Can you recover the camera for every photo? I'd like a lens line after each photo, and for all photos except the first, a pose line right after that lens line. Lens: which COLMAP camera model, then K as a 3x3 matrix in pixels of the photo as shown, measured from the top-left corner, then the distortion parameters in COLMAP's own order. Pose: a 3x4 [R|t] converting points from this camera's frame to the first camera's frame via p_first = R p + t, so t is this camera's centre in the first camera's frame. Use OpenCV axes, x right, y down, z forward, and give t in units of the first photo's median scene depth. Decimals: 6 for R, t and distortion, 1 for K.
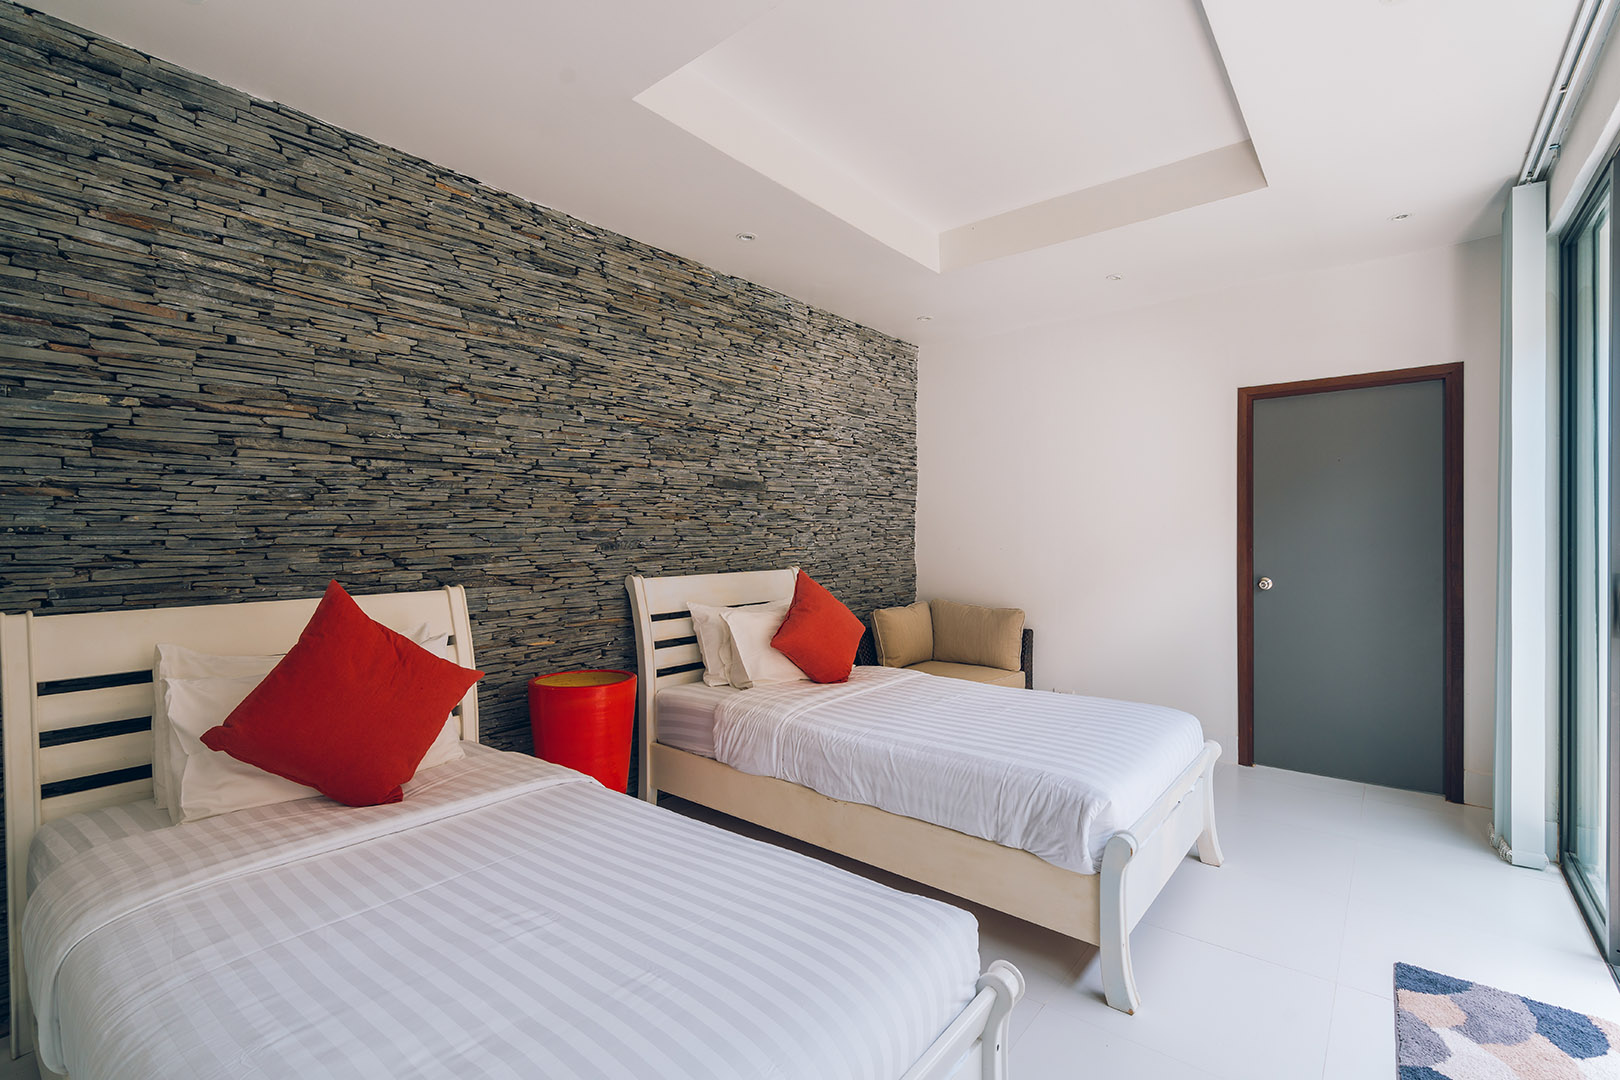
lens RADIAL K [[736.1, 0, 810.7], [0, 736.1, 542.1], [0, 0, 1]] dist [0.017108, -0.000228]
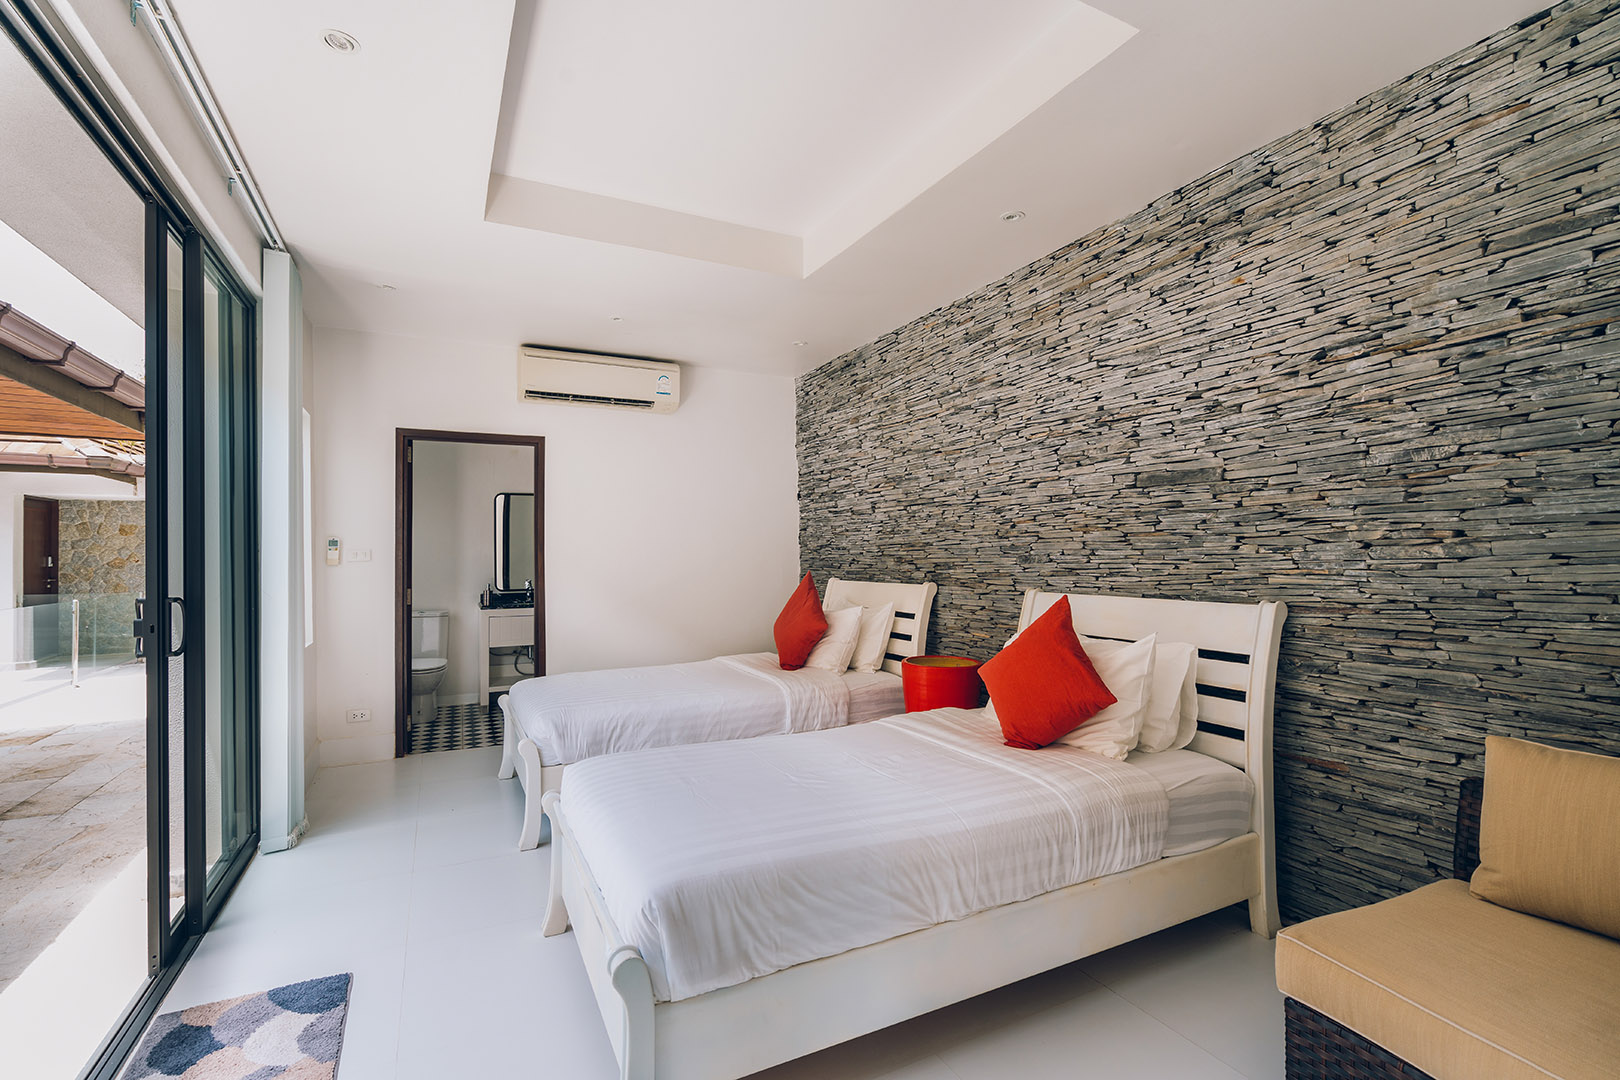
lens RADIAL K [[736.1, 0, 807.6], [0, 736.1, 547.7], [0, 0, 1]] dist [0.017108, -0.000228]
pose [[-0.401501, 0.001610, -0.915857, 0.790643], [-0.000113, 0.999998, 0.001808, -0.012644], [0.915859, 0.000829, -0.401500, 1.072578]]
